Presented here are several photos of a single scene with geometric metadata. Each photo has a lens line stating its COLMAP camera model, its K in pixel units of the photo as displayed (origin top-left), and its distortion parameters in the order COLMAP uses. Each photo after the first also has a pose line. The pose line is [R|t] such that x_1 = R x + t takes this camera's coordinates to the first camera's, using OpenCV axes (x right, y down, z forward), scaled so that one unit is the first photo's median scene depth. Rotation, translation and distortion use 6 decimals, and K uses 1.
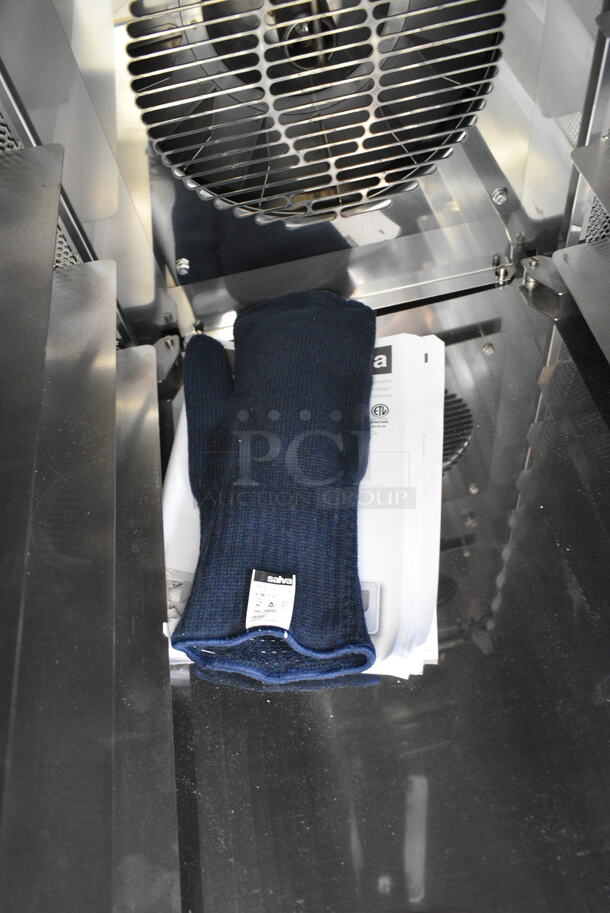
lens RADIAL K [[709.6, 0, 305.0], [0, 709.6, 456.5], [0, 0, 1]] dist [-0.002749, -0.002072]
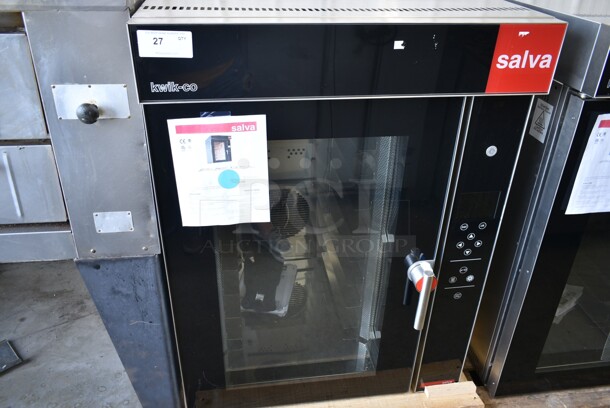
lens RADIAL K [[498.9, 0, 305.0], [0, 498.9, 204.0], [0, 0, 1]] dist [-0.000657, -0.002044]
pose [[0.985344, 0.149471, 0.082189, -0.102729], [-0.097552, 0.889043, -0.447310, 1.018099], [-0.139930, 0.432737, 0.890595, -2.322561]]
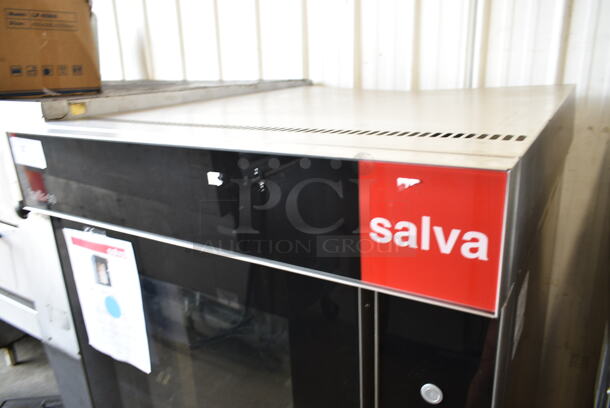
lens RADIAL K [[477.5, 0, 305.0], [0, 477.5, 204.0], [0, 0, 1]] dist [-0.006004, -0.001879]
pose [[0.743748, 0.296992, -0.598861, 1.052345], [-0.592361, 0.707961, -0.384578, 0.108243], [0.309753, 0.640771, 0.702471, -1.763153]]
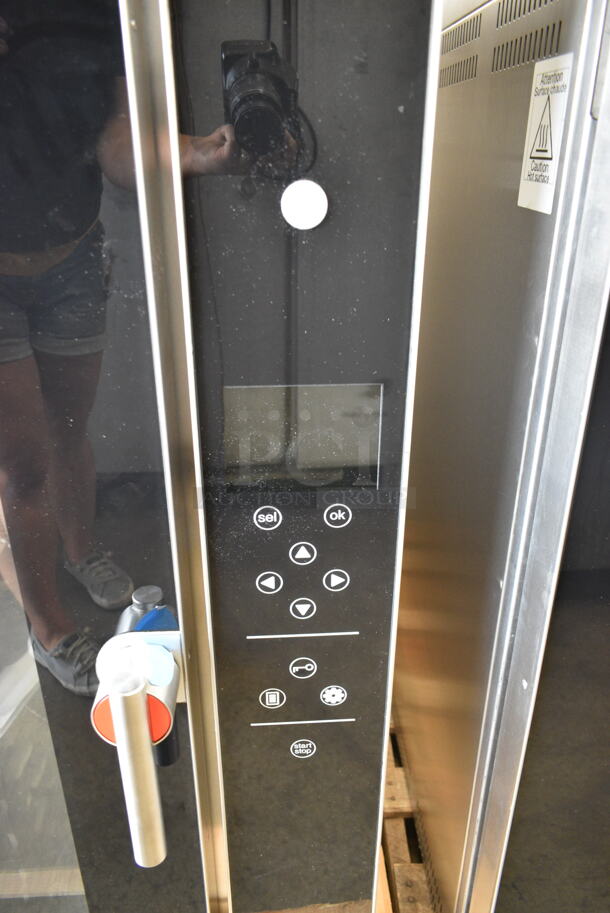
lens RADIAL K [[709.6, 0, 305.0], [0, 709.6, 456.5], [0, 0, 1]] dist [-0.002749, -0.002072]
pose [[0.984111, 0.176121, -0.022520, 0.840503], [-0.163568, 0.849928, -0.500866, 0.418699], [-0.069073, 0.496592, 0.865232, -1.209430]]
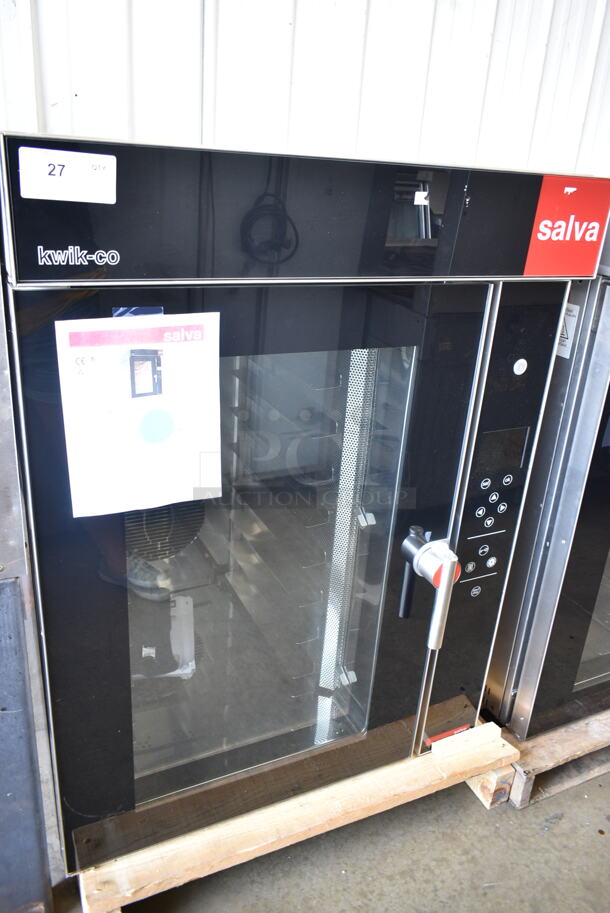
lens RADIAL K [[709.6, 0, 305.0], [0, 709.6, 456.5], [0, 0, 1]] dist [-0.002749, -0.002072]
pose [[0.935042, 0.077245, 0.346021, -0.477440], [0.128179, 0.836306, -0.533069, 1.061718], [-0.330556, 0.542795, 0.772079, -1.938967]]
